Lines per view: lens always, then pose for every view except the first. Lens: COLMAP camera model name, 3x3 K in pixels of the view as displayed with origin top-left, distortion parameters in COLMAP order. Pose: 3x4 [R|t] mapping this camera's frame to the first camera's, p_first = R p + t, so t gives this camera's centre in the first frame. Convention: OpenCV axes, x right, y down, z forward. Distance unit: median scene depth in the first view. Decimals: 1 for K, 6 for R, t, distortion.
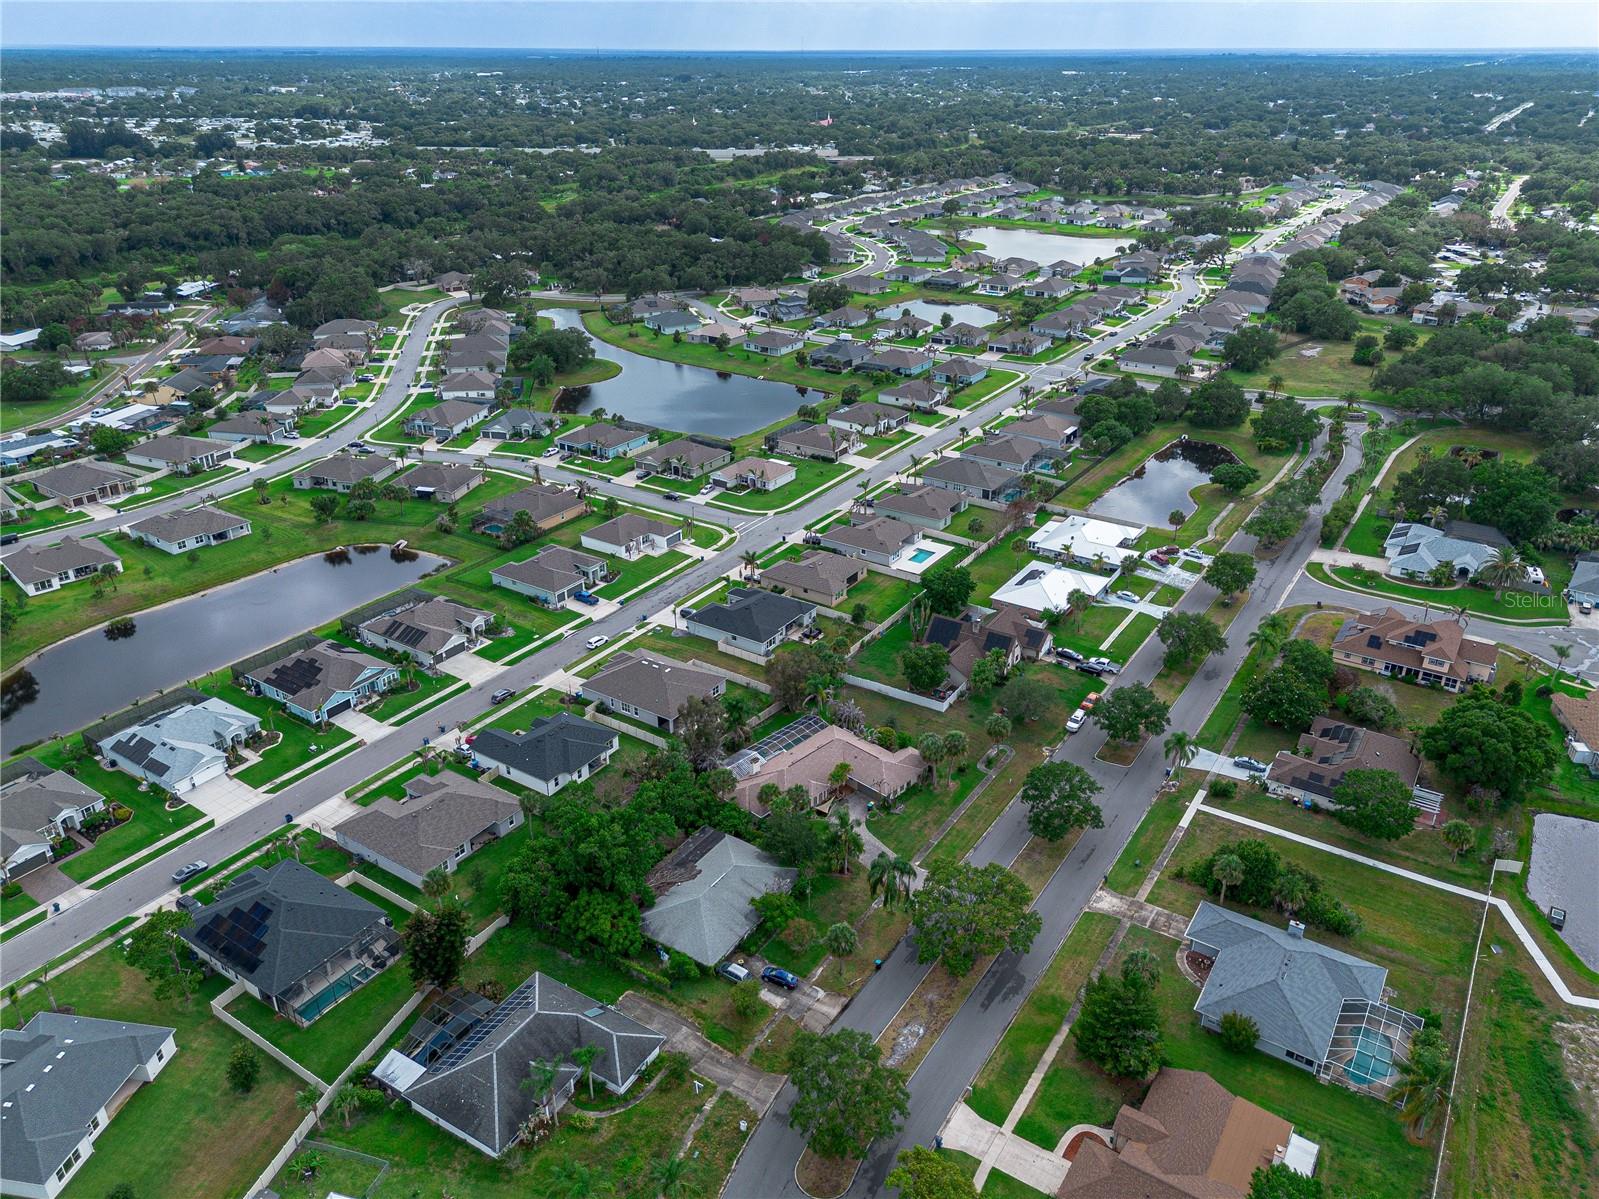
lens RADIAL K [[1133.0, 0, 801.4], [0, 1133.0, 595.1], [0, 0, 1]] dist [0.084729, -0.087825]
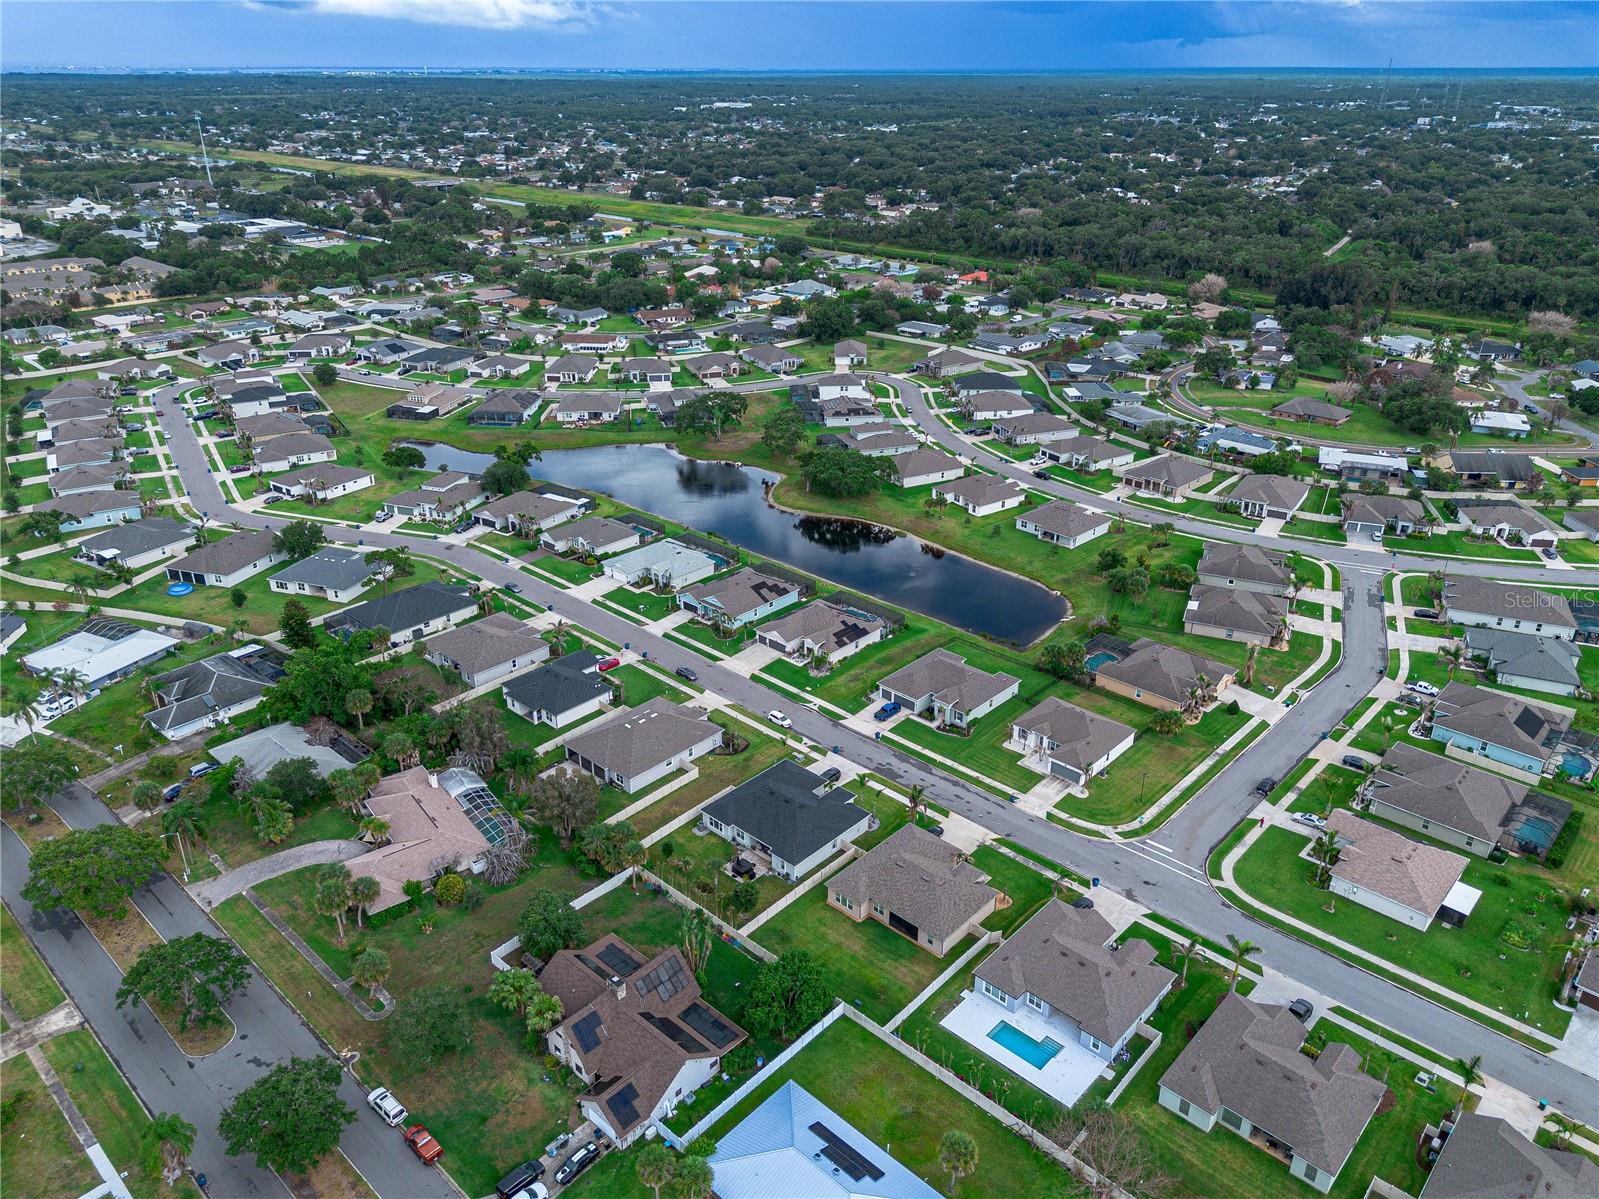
lens RADIAL K [[1133.0, 0, 801.4], [0, 1133.0, 595.1], [0, 0, 1]] dist [0.084729, -0.087825]
pose [[-0.164199, 0.412722, -0.895935, 0.511089], [-0.430851, 0.787038, 0.441520, -0.386206], [0.887359, 0.458511, 0.048591, 0.803990]]
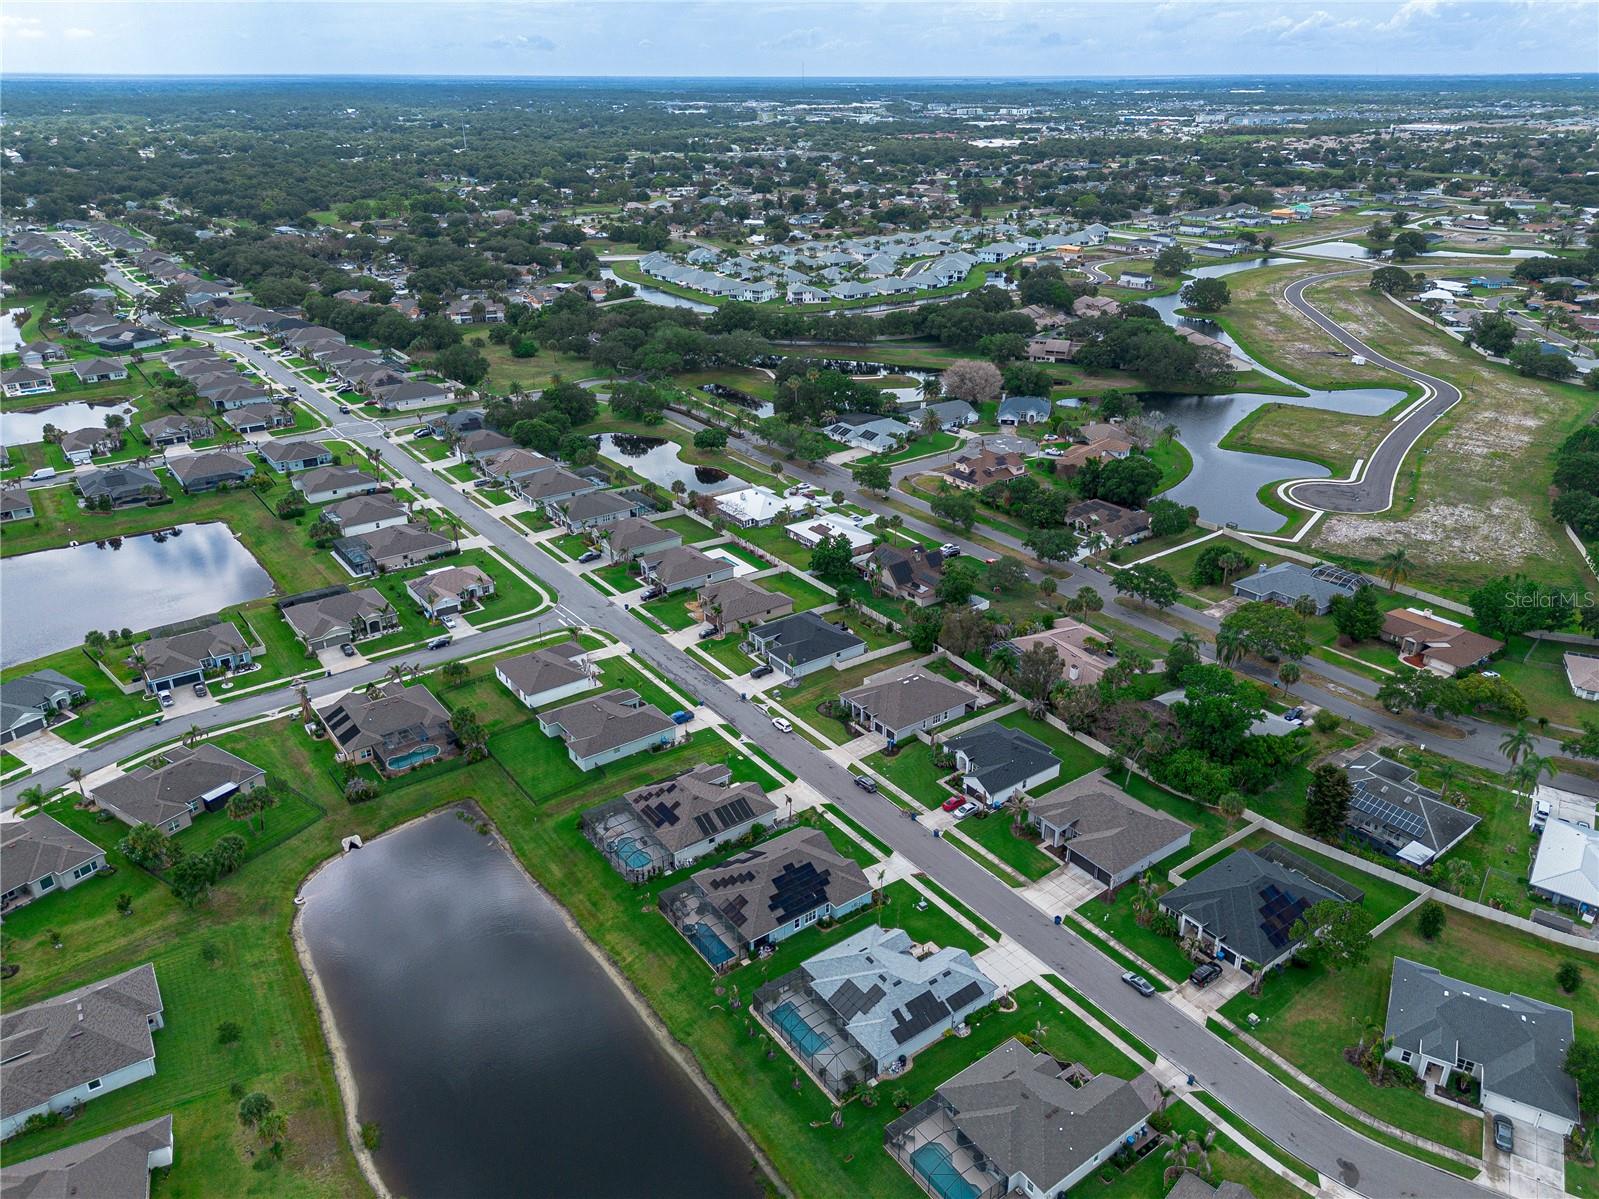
lens RADIAL K [[1133.0, 0, 801.4], [0, 1133.0, 595.1], [0, 0, 1]] dist [0.084729, -0.087825]
pose [[0.348105, -0.391464, 0.851809, -0.821424], [0.406202, 0.881896, 0.239290, -0.241030], [-0.844880, 0.262708, 0.466006, 0.444741]]
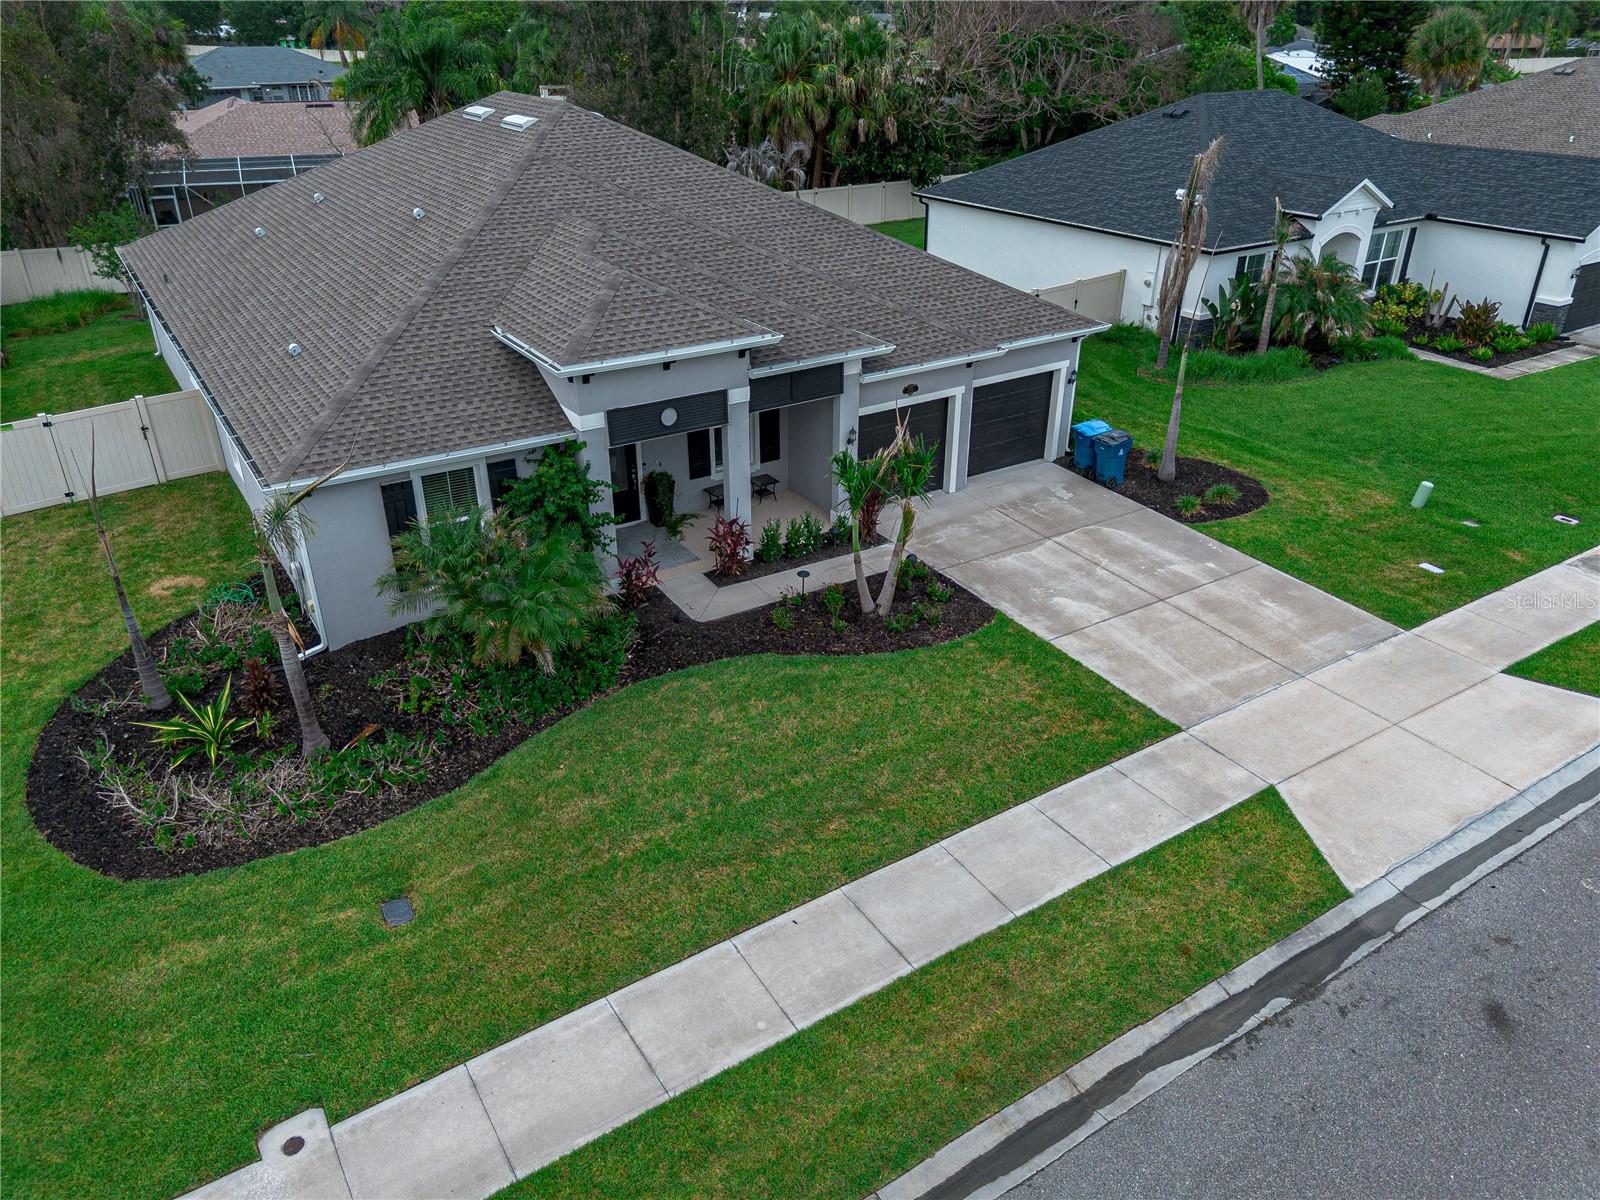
lens RADIAL K [[1133.7, 0, 801.9], [0, 1133.7, 595.6], [0, 0, 1]] dist [0.084729, -0.087825]
pose [[-0.916276, -0.193394, 0.350767, -0.168140], [0.164912, 0.615910, 0.770363, -0.000214], [-0.365024, 0.763711, -0.532450, 0.862580]]
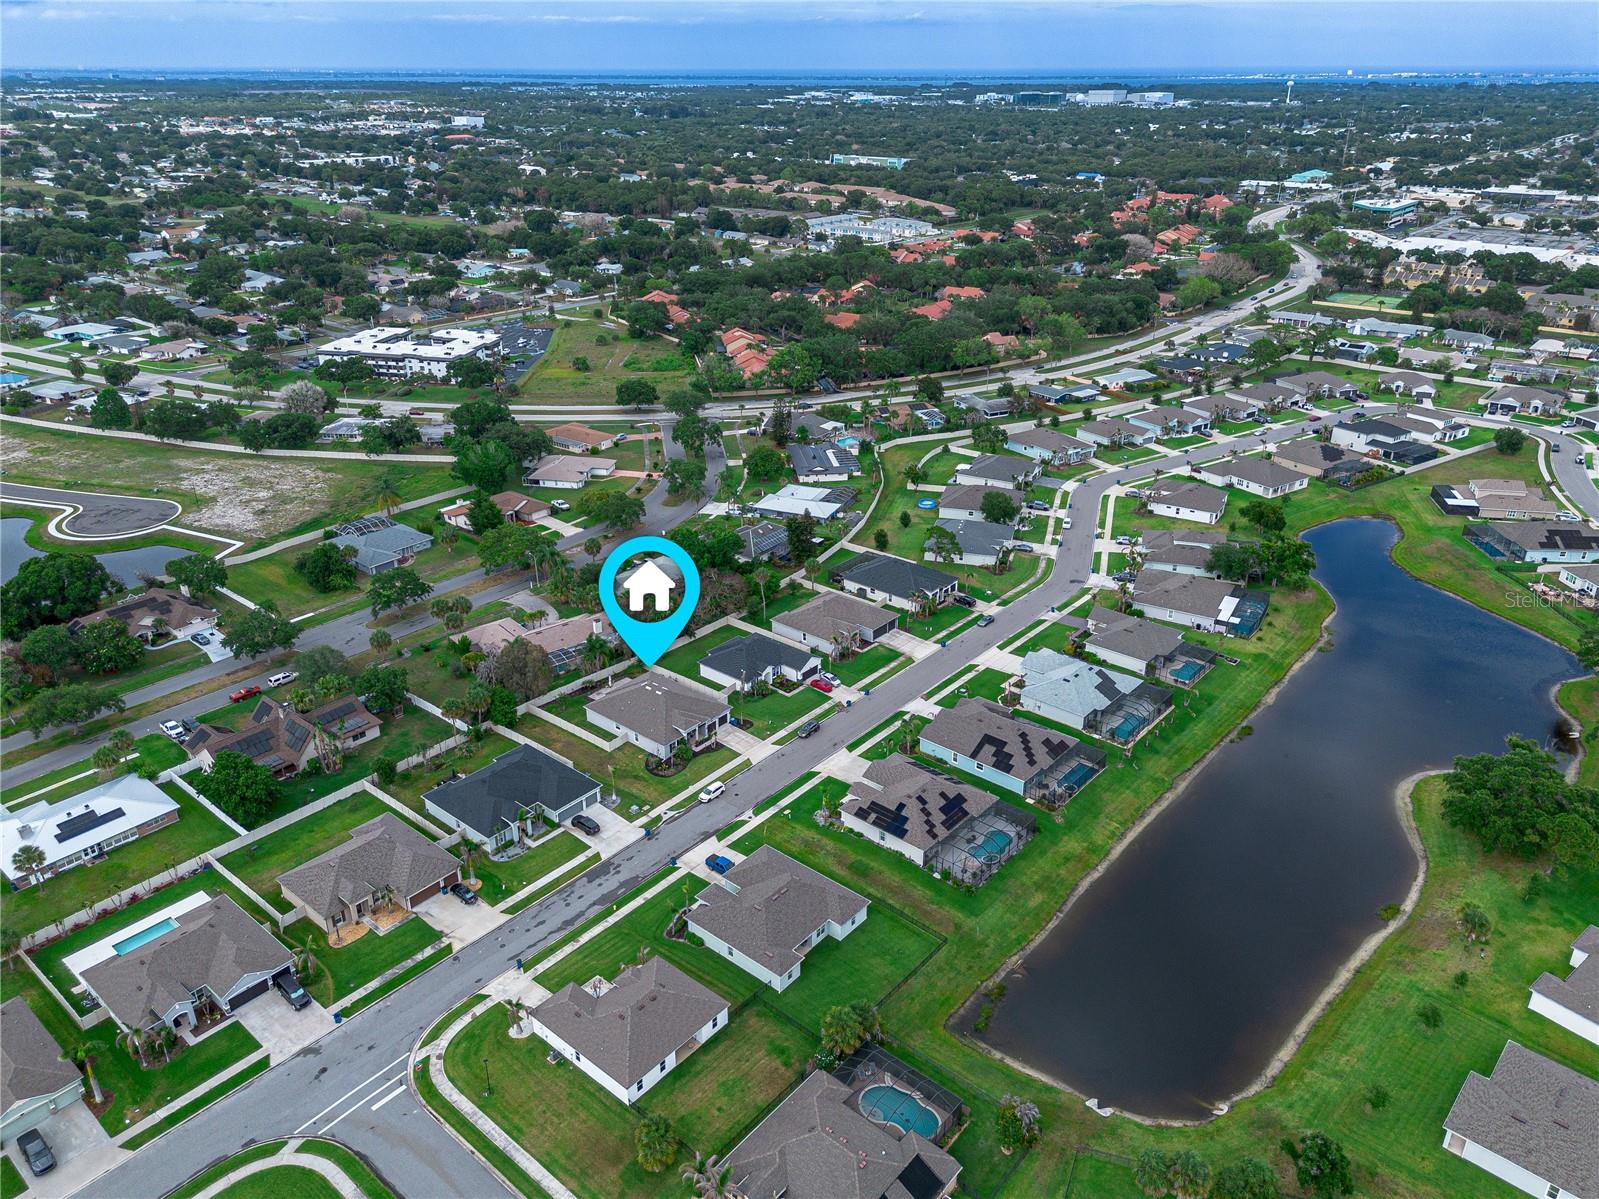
lens RADIAL K [[1141.3, 0, 795.9], [0, 1141.3, 601.9], [0, 0, 1]] dist [0.075508, -0.072704]
pose [[-0.992309, -0.053204, 0.111771, -0.281380], [0.052689, 0.635520, 0.770285, -0.587181], [-0.112015, 0.770249, -0.627829, 1.219558]]
